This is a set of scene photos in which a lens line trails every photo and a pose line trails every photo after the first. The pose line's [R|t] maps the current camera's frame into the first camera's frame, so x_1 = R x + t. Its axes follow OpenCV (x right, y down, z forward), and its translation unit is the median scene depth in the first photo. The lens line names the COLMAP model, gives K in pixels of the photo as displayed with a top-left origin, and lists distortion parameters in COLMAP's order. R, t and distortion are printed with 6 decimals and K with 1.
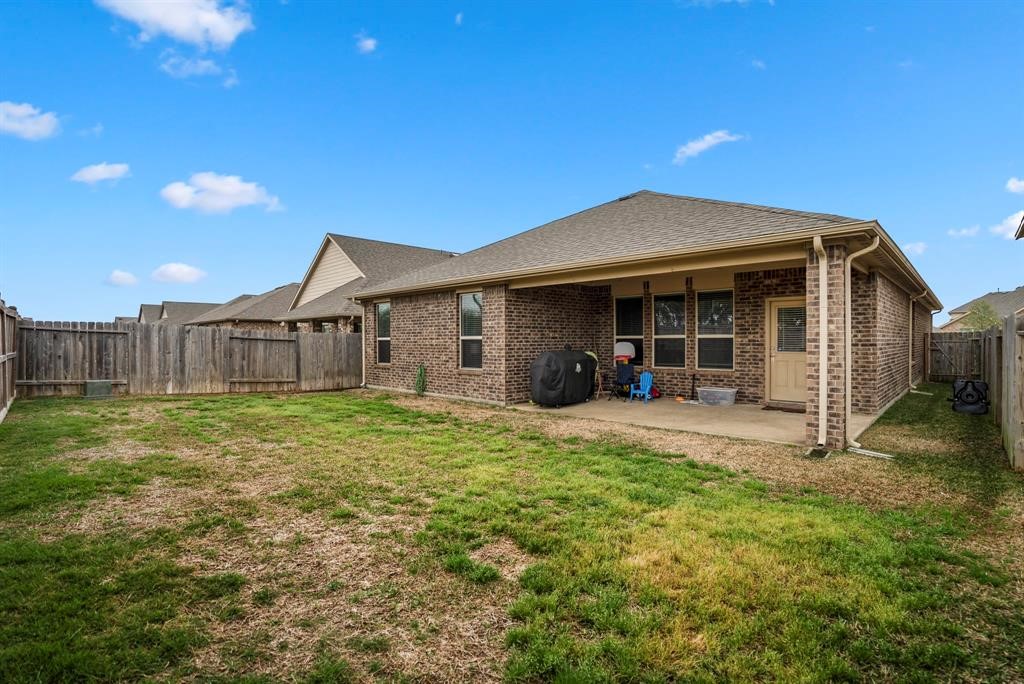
lens RADIAL K [[481.7, 0, 505.0], [0, 481.7, 344.6], [0, 0, 1]] dist [-0.059190, 0.024809]
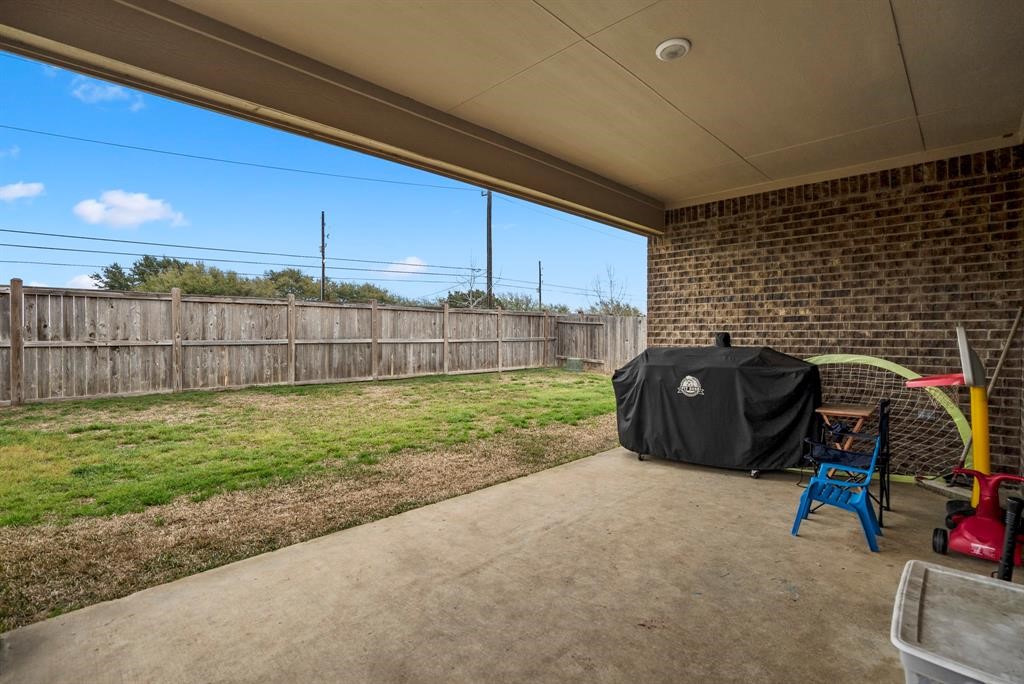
lens RADIAL K [[481.7, 0, 505.0], [0, 481.7, 344.6], [0, 0, 1]] dist [-0.059190, 0.024809]
pose [[-0.001323, 0.024752, -0.999693, 0.555960], [-0.008475, 0.999657, 0.024762, 0.001073], [0.999963, 0.008506, -0.001113, 0.779686]]
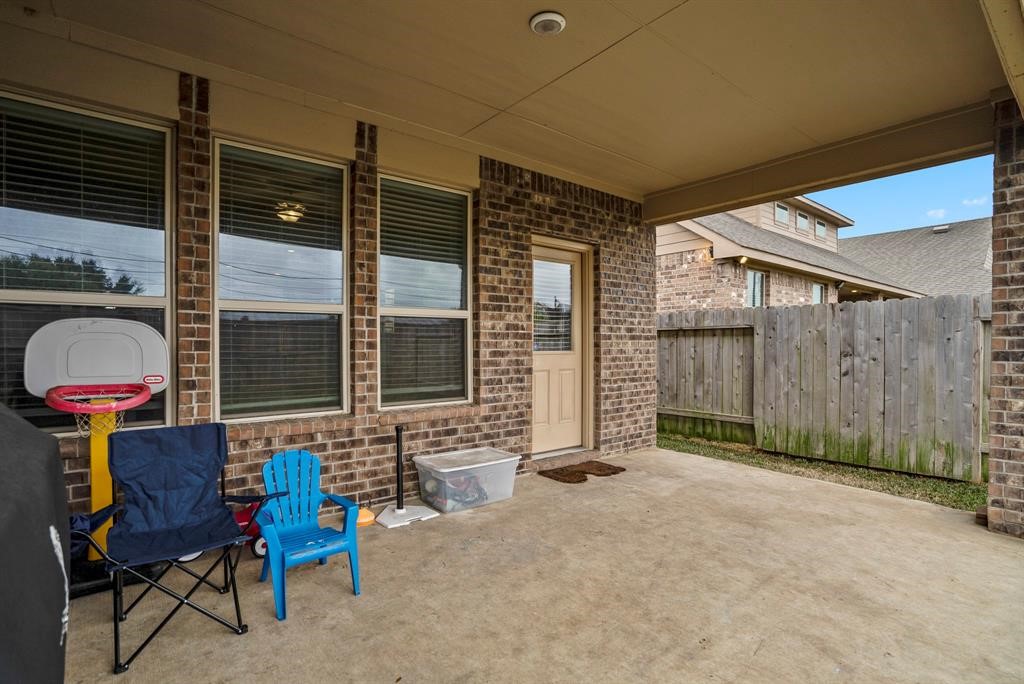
lens RADIAL K [[481.7, 0, 505.0], [0, 481.7, 344.6], [0, 0, 1]] dist [-0.059190, 0.024809]
pose [[0.134123, 0.001737, 0.990963, 0.083103], [0.008677, 0.999958, -0.002927, 0.008133], [-0.990927, 0.008991, 0.134102, 0.855270]]
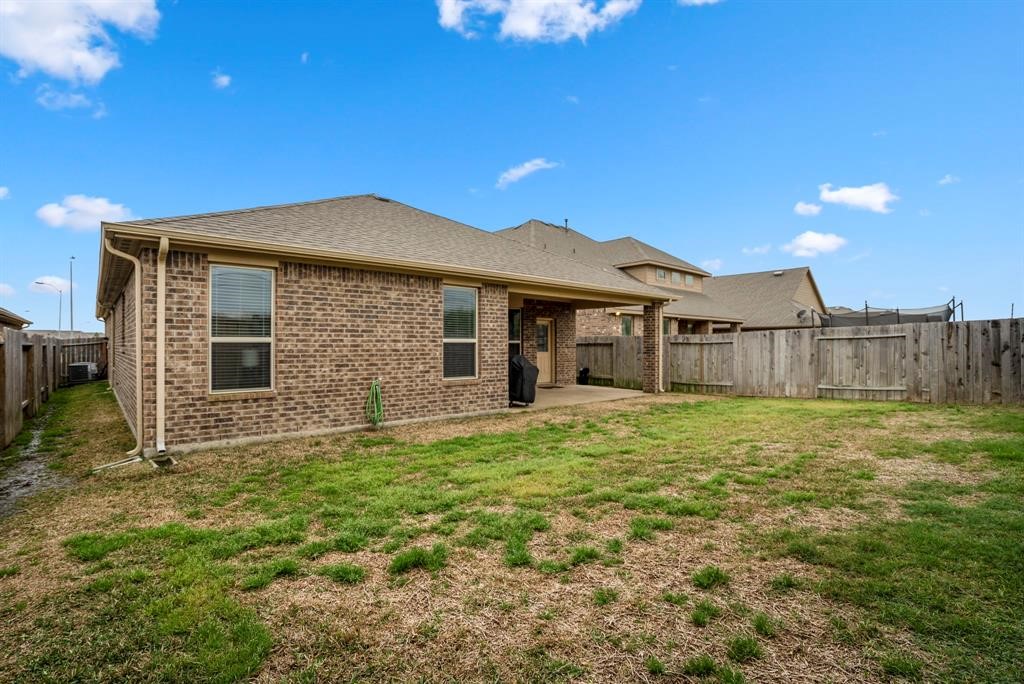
lens RADIAL K [[481.7, 0, 505.0], [0, 481.7, 344.6], [0, 0, 1]] dist [-0.059190, 0.024809]
pose [[0.063019, 0.004025, 0.998004, -0.909231], [0.008926, 0.999950, -0.004596, -0.002932], [-0.997972, 0.009198, 0.062979, 0.890728]]
